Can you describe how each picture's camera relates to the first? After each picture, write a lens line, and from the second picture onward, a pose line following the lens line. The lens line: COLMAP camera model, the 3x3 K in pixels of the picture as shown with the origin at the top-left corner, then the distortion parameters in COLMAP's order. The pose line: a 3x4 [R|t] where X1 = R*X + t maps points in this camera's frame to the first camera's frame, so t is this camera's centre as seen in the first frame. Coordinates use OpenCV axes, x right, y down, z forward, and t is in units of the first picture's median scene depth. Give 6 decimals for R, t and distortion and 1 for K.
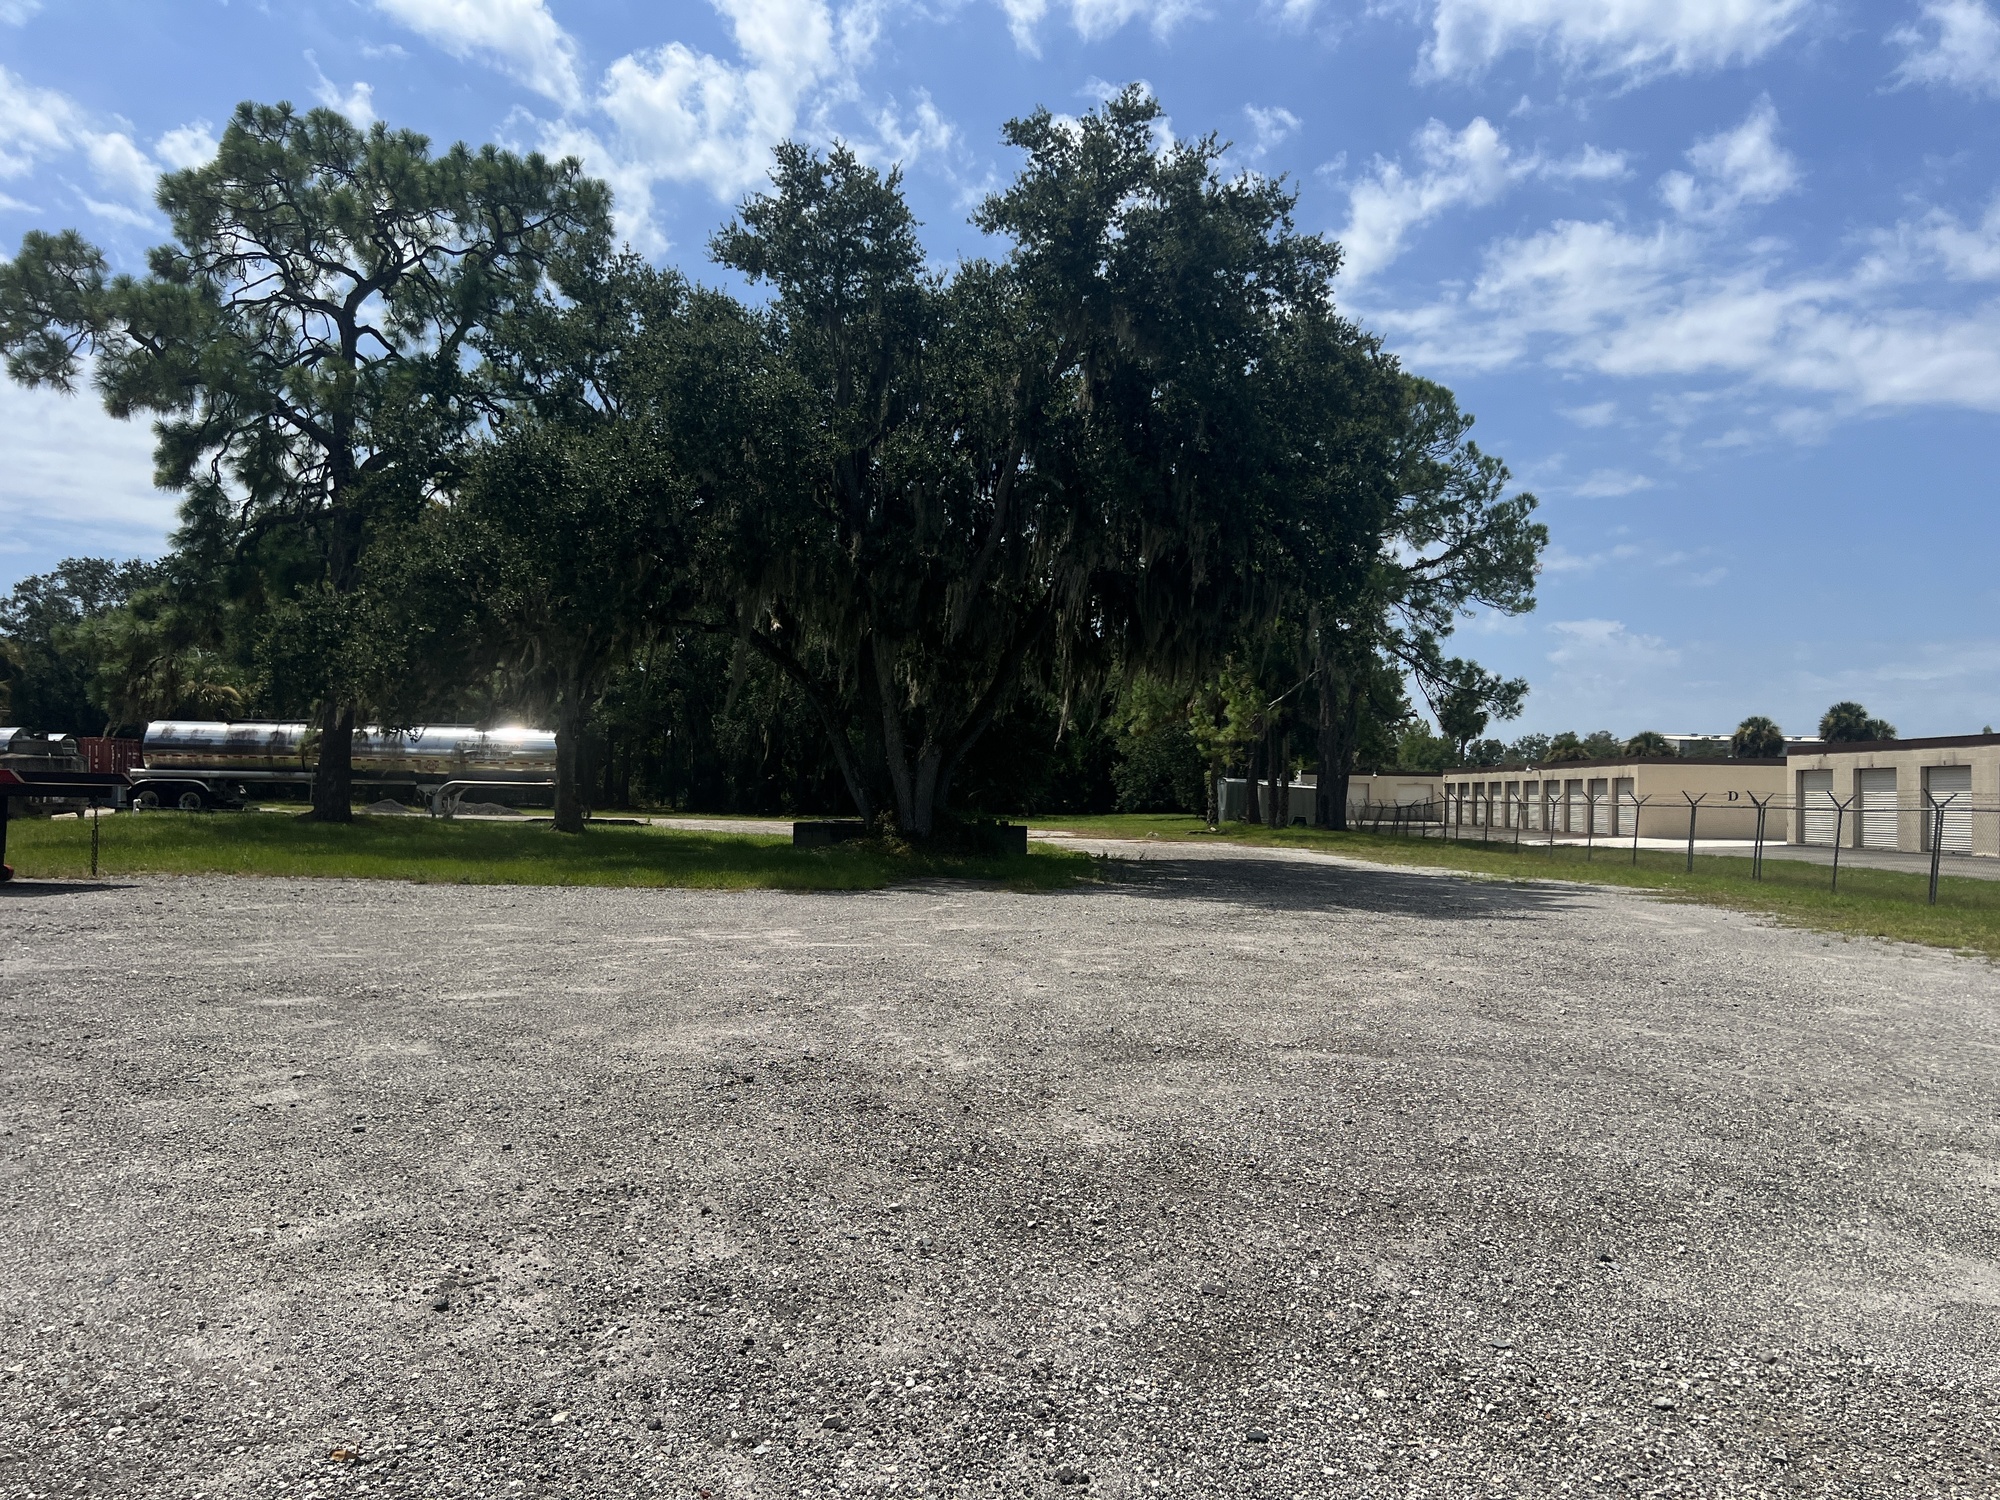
lens RADIAL K [[1500.5, 0, 1006.3], [0, 1500.5, 749.0], [0, 0, 1]] dist [0.076739, -0.077174]
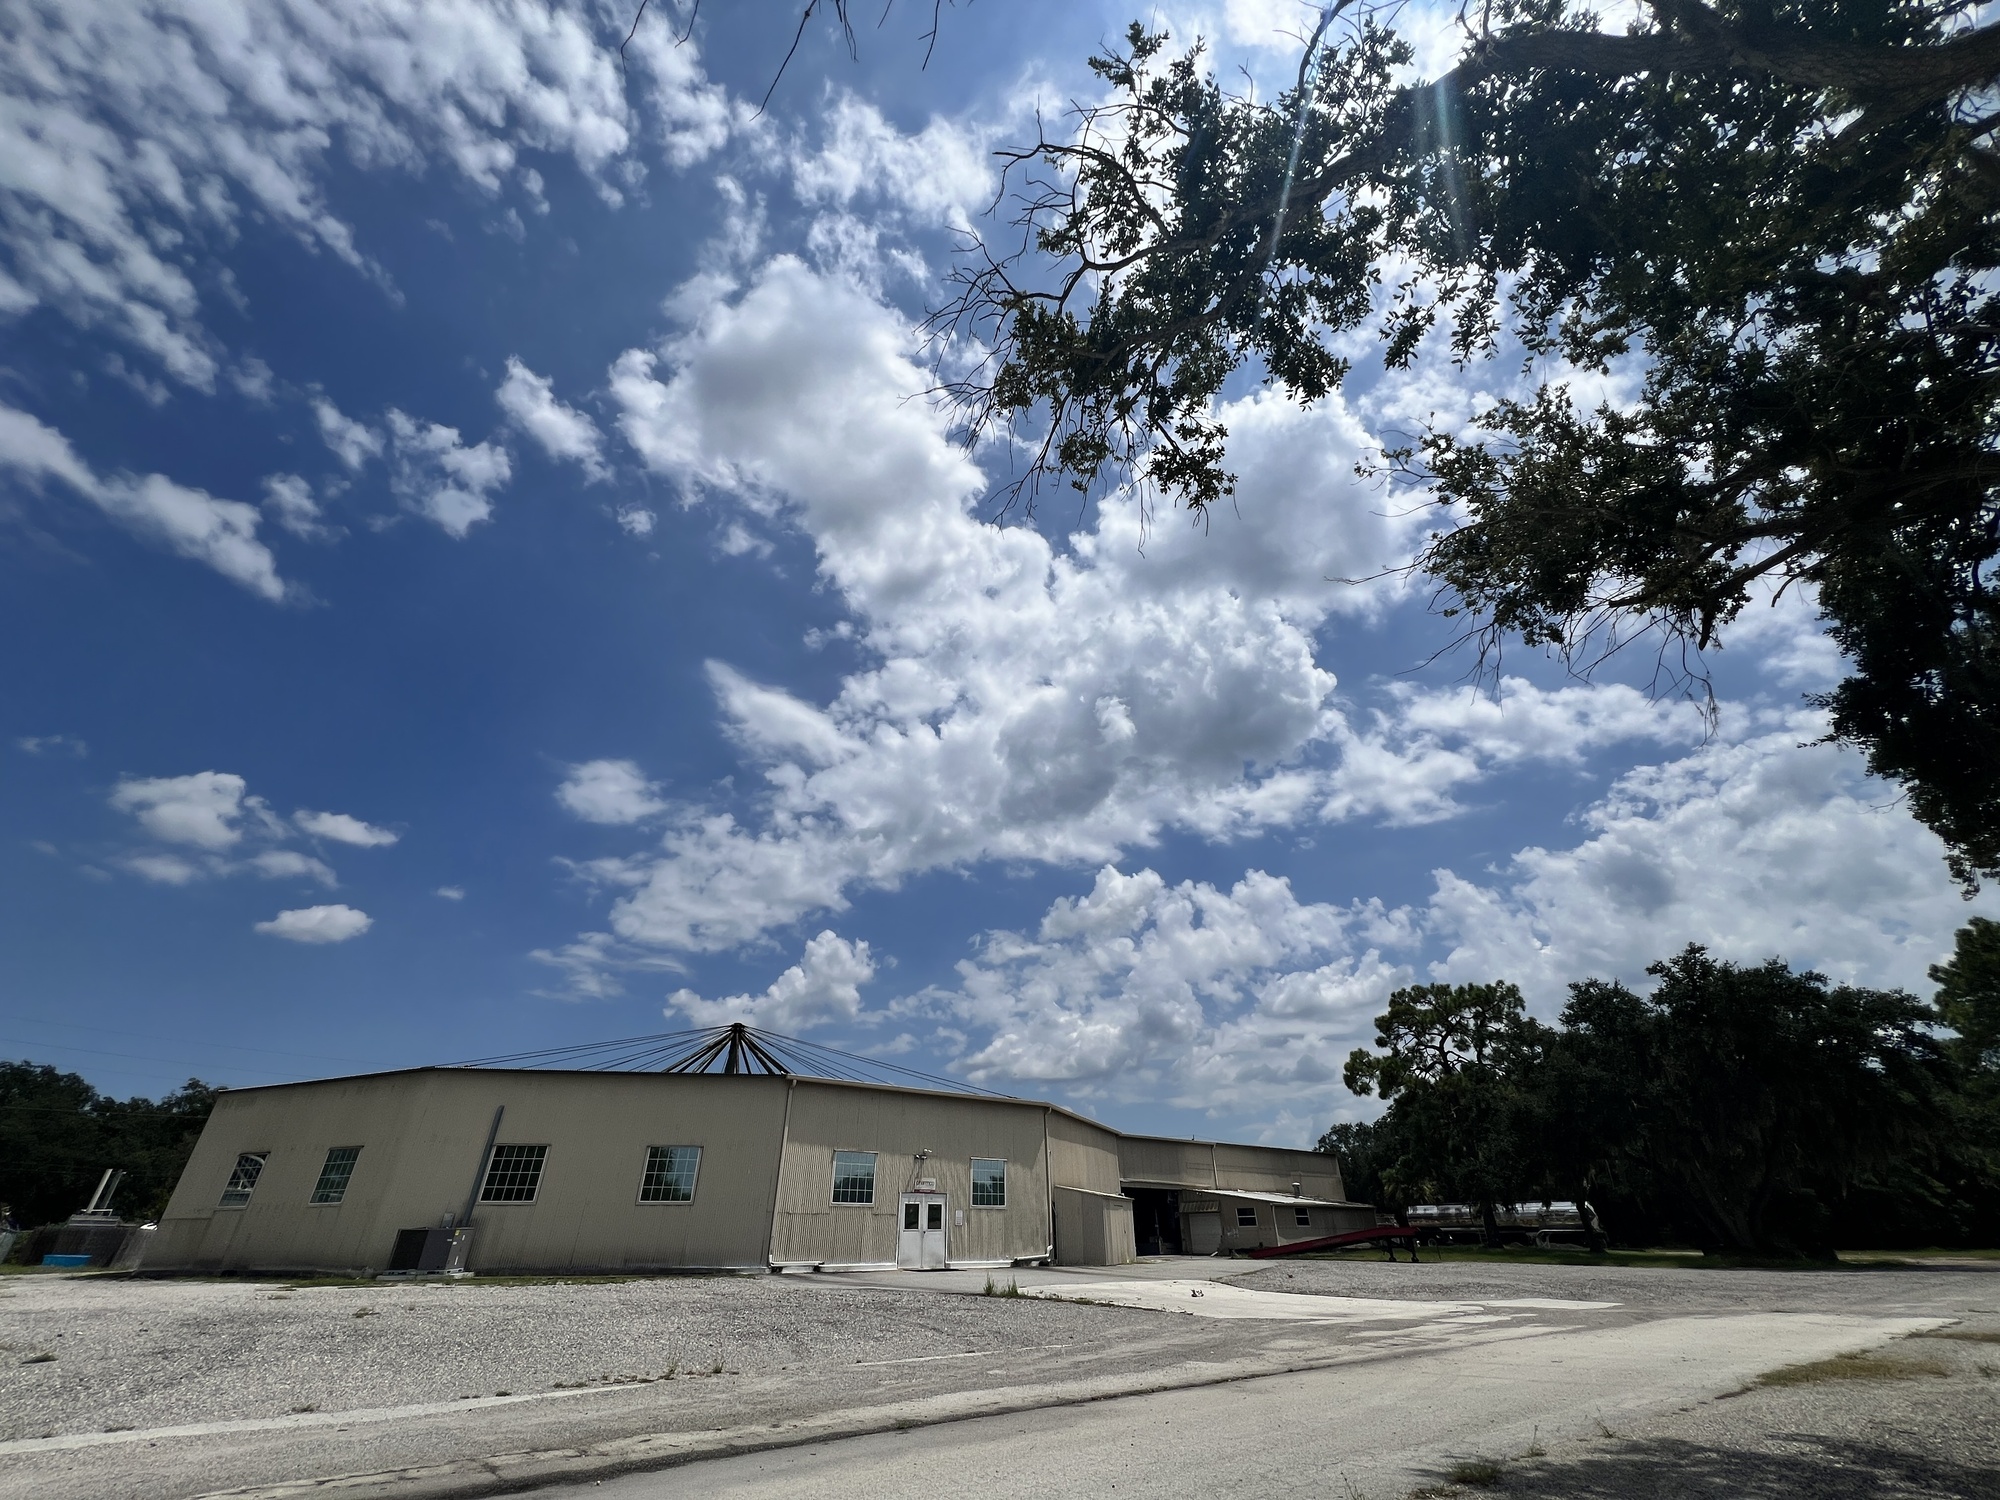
lens RADIAL K [[797.8, 0, 1000.0], [0, 797.8, 750.0], [0, 0, 1]] dist [0.007262, 0.000647]
pose [[0.631953, -0.418365, -0.652385, 0.157008], [0.033736, 0.855832, -0.516153, -0.002271], [0.774272, 0.304176, 0.554959, -0.388477]]
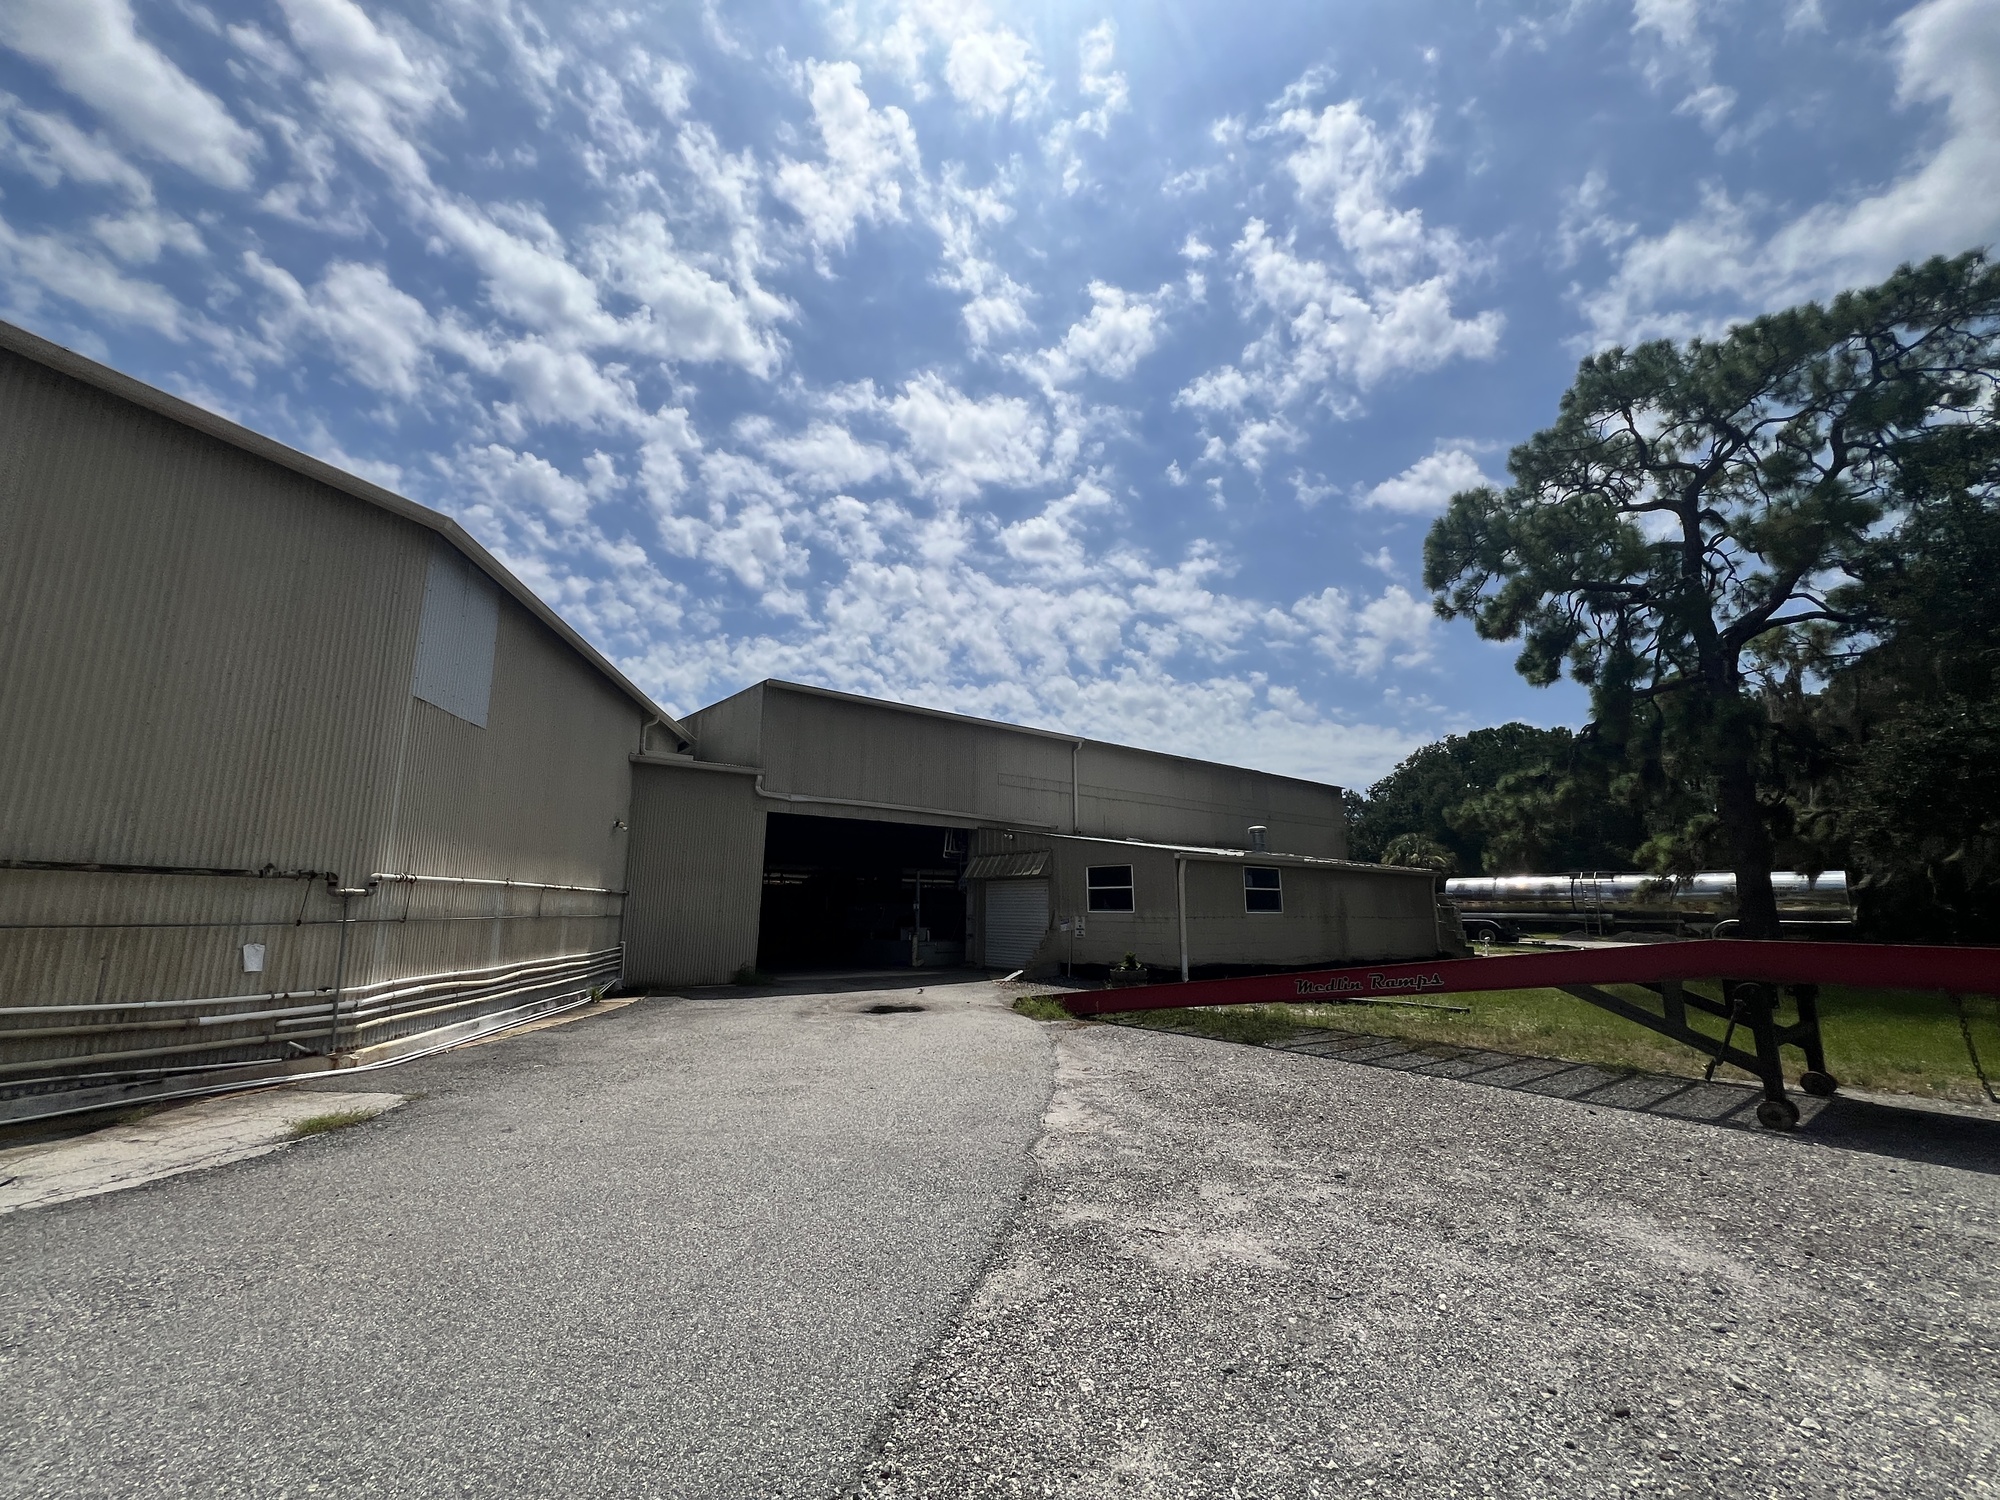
lens RADIAL K [[804.6, 0, 1000.7], [0, 804.6, 745.3], [0, 0, 1]] dist [-0.001949, 0.000345]
pose [[0.636657, -0.166757, -0.752902, -0.244902], [0.026254, 0.980460, -0.194957, -0.004115], [0.770700, 0.104354, 0.628595, 0.202241]]
